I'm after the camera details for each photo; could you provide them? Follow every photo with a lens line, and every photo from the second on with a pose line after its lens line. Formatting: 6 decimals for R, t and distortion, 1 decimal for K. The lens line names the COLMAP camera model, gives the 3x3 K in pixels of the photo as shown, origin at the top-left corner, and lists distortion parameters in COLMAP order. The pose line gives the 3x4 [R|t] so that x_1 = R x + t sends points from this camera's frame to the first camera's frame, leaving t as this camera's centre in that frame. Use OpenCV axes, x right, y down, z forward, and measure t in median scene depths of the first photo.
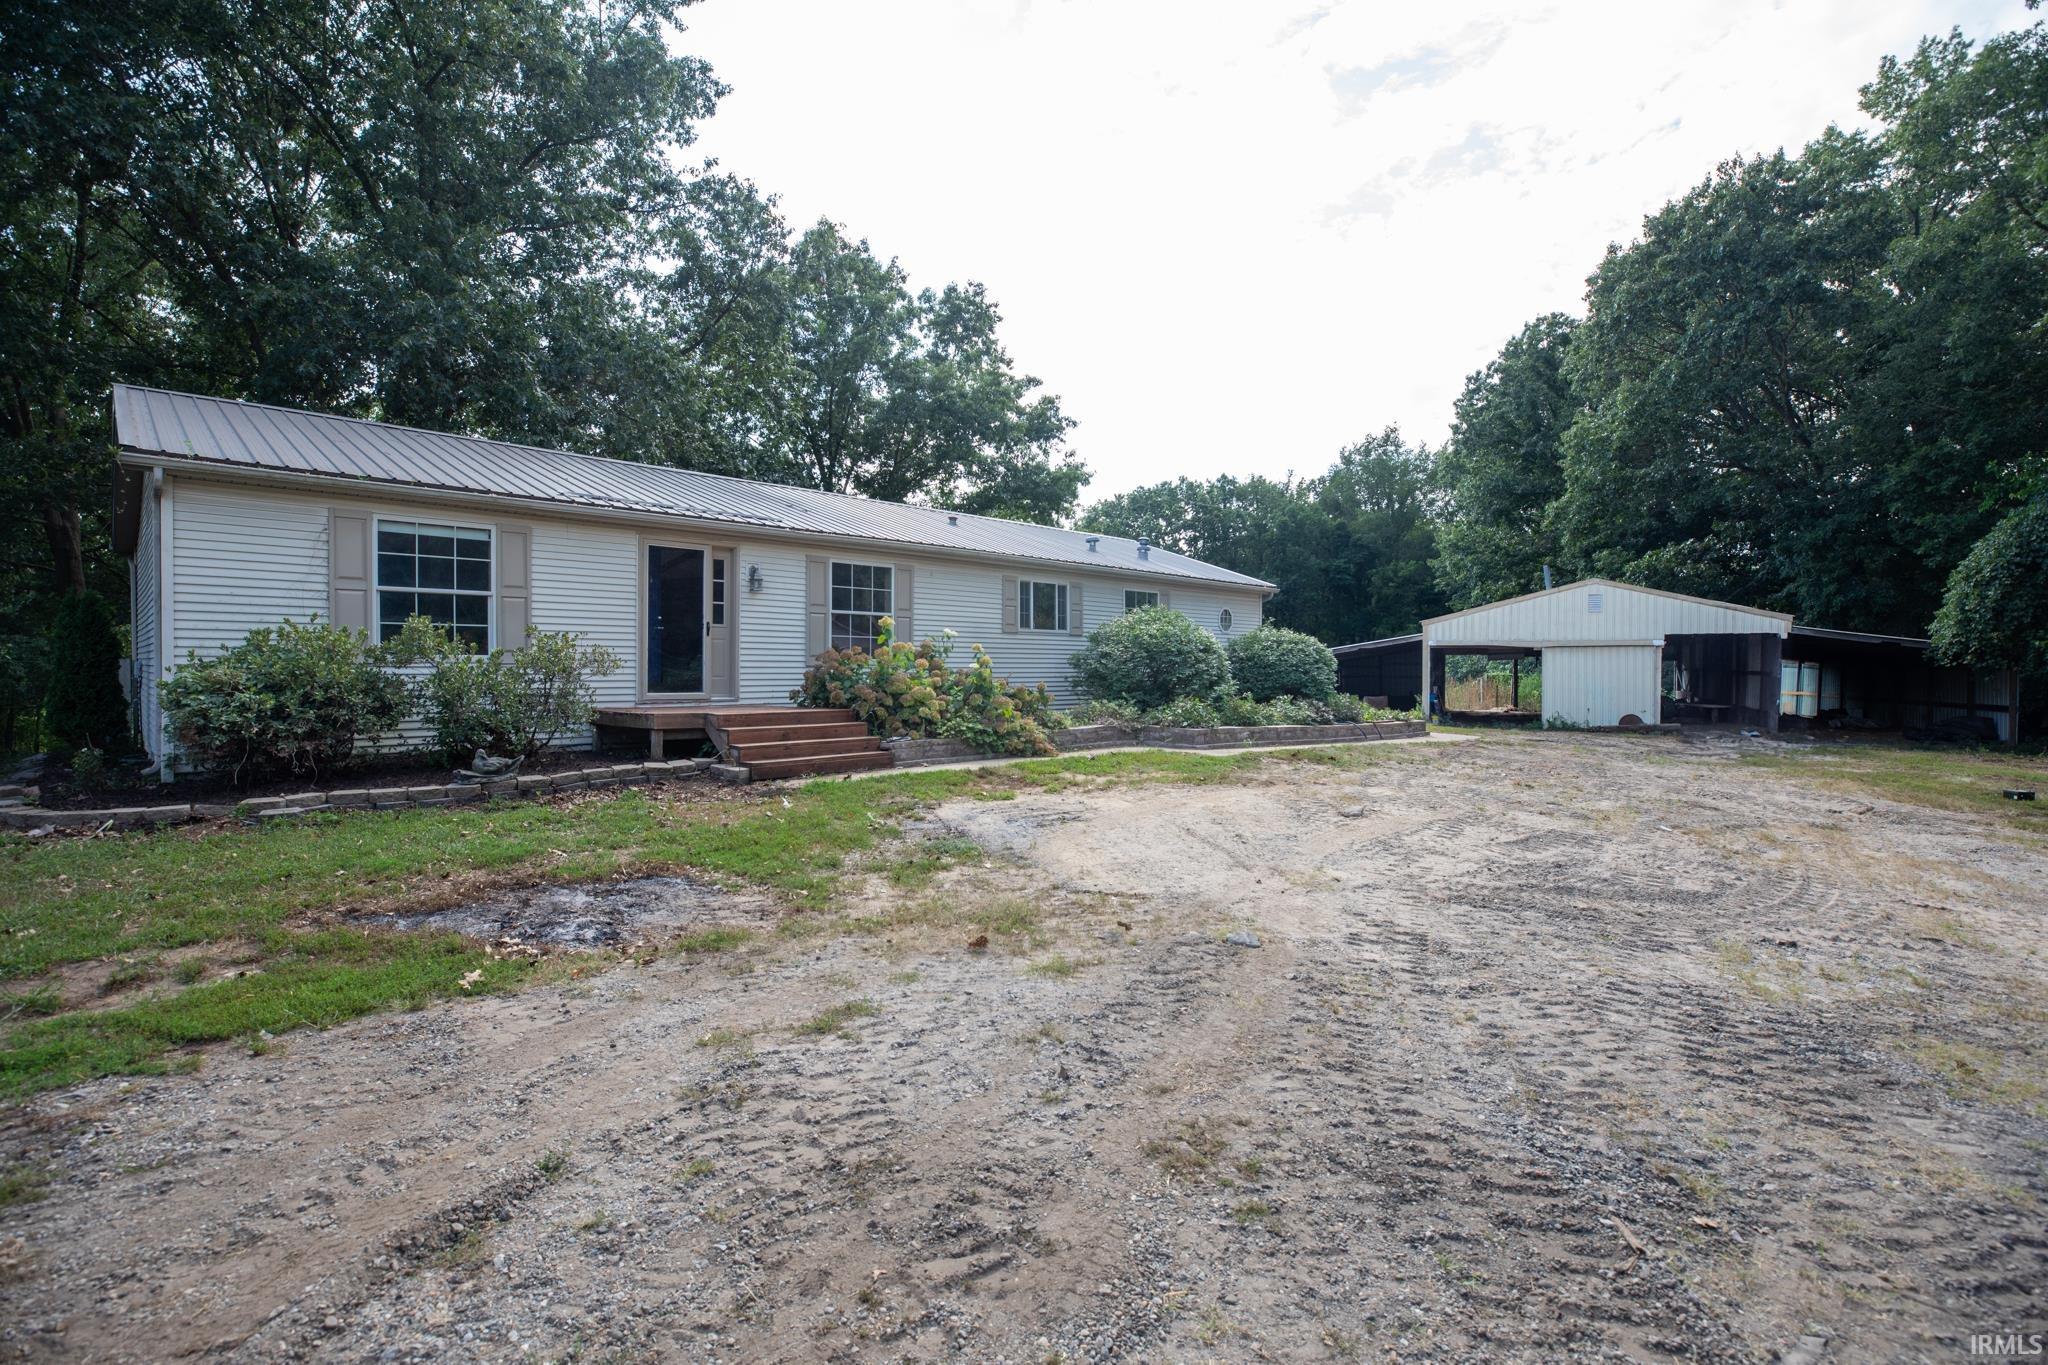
lens RADIAL K [[934.1, 0, 1022.6], [0, 934.1, 680.1], [0, 0, 1]] dist [-0.041878, 0.012403]
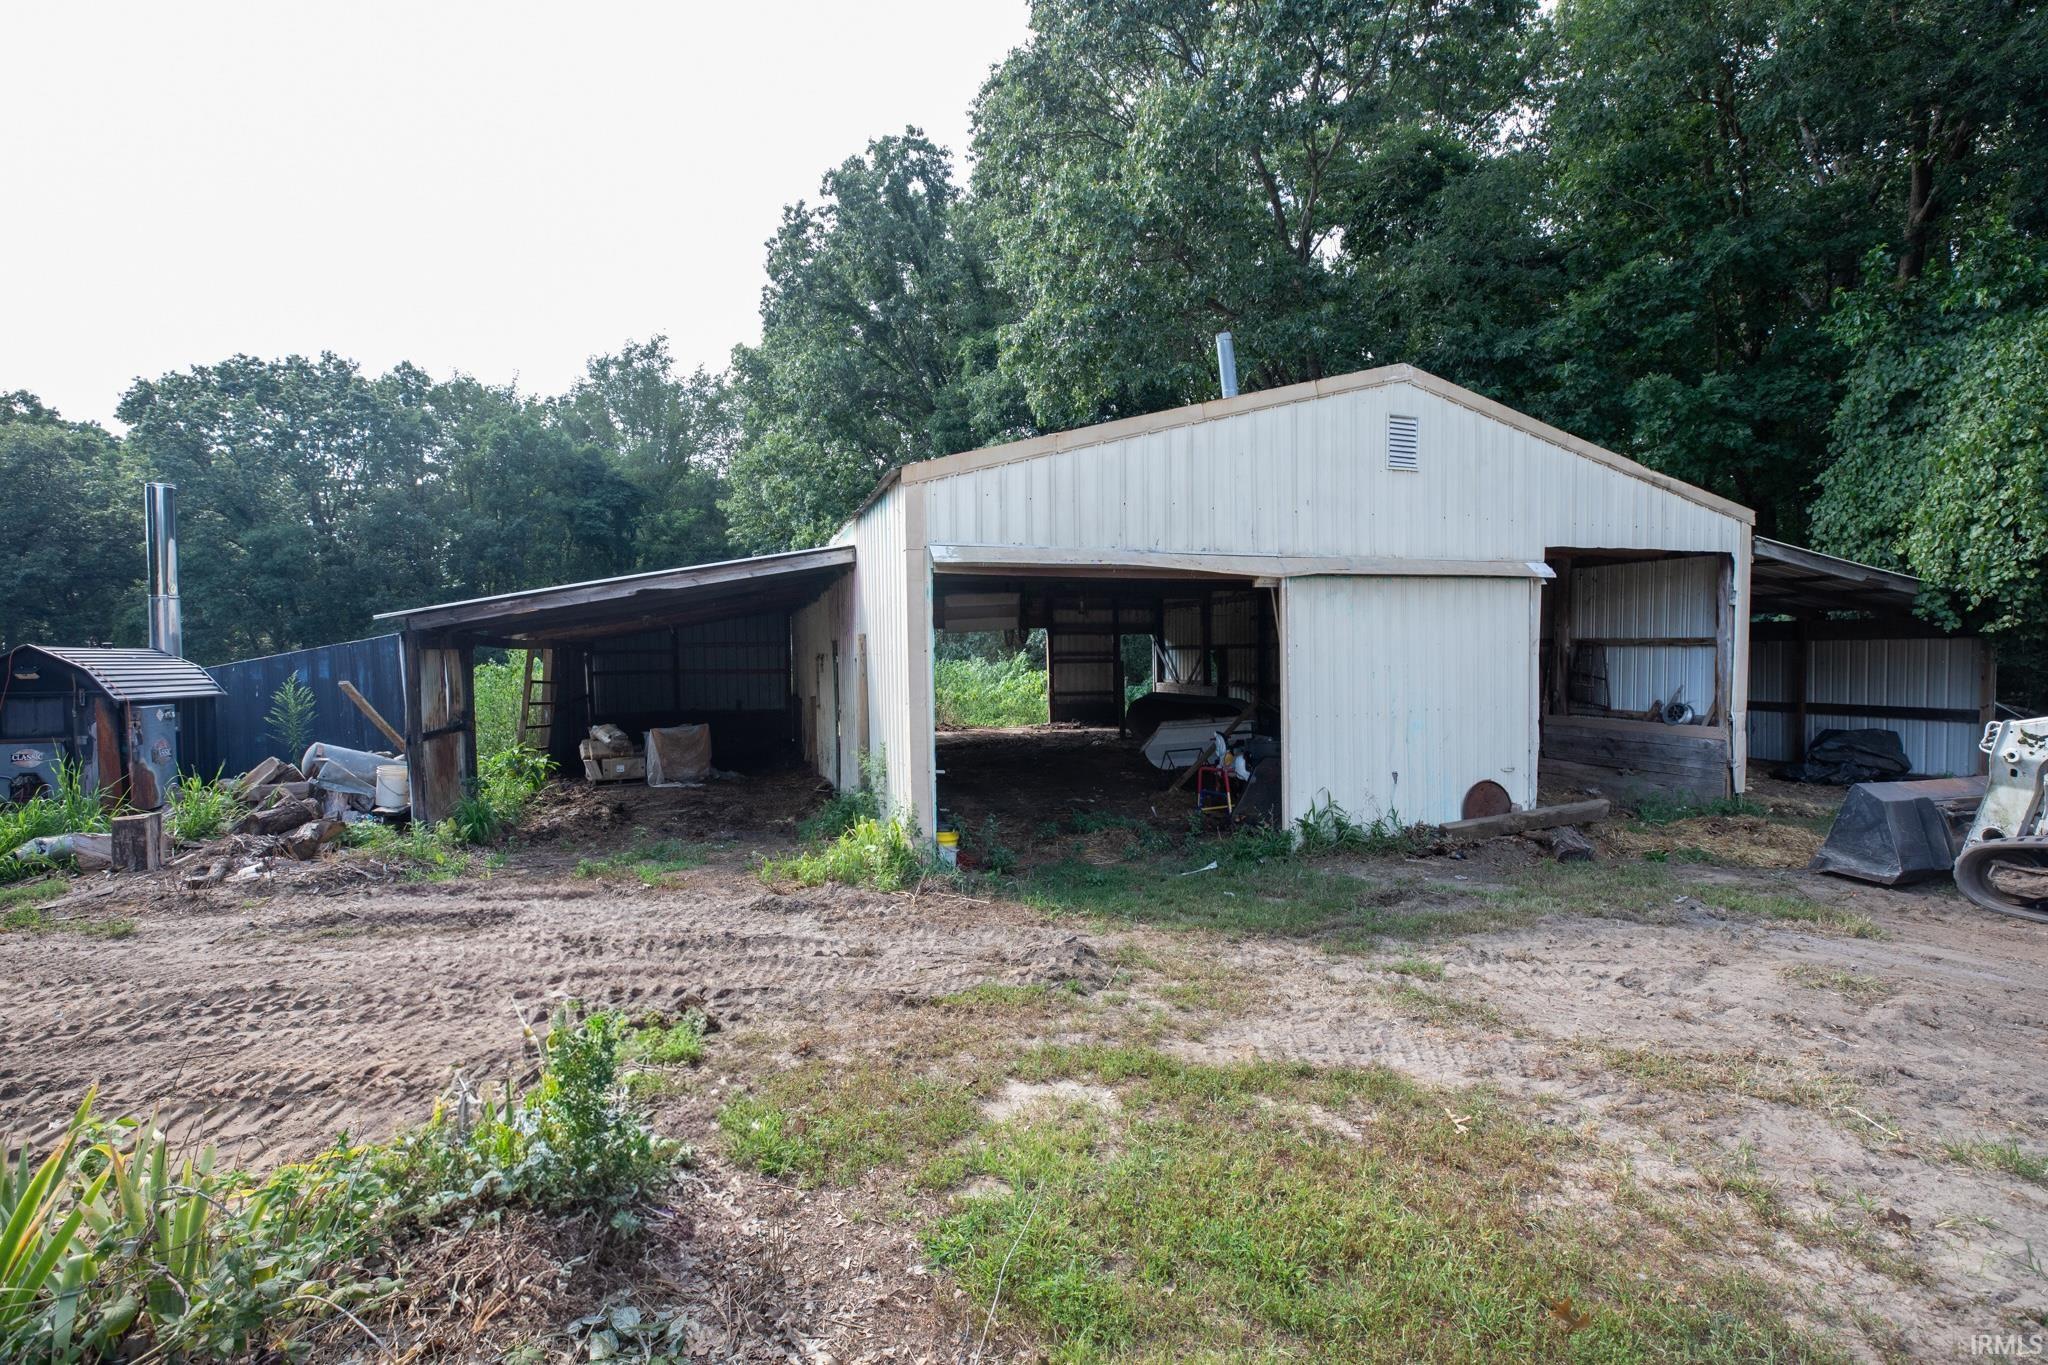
lens RADIAL K [[934.1, 0, 1022.6], [0, 934.1, 680.1], [0, 0, 1]] dist [-0.041878, 0.012403]
pose [[0.726244, -0.030314, 0.686768, 0.091053], [0.019998, 0.999536, 0.022972, -0.003358], [-0.687146, -0.002949, 0.726513, 0.256102]]
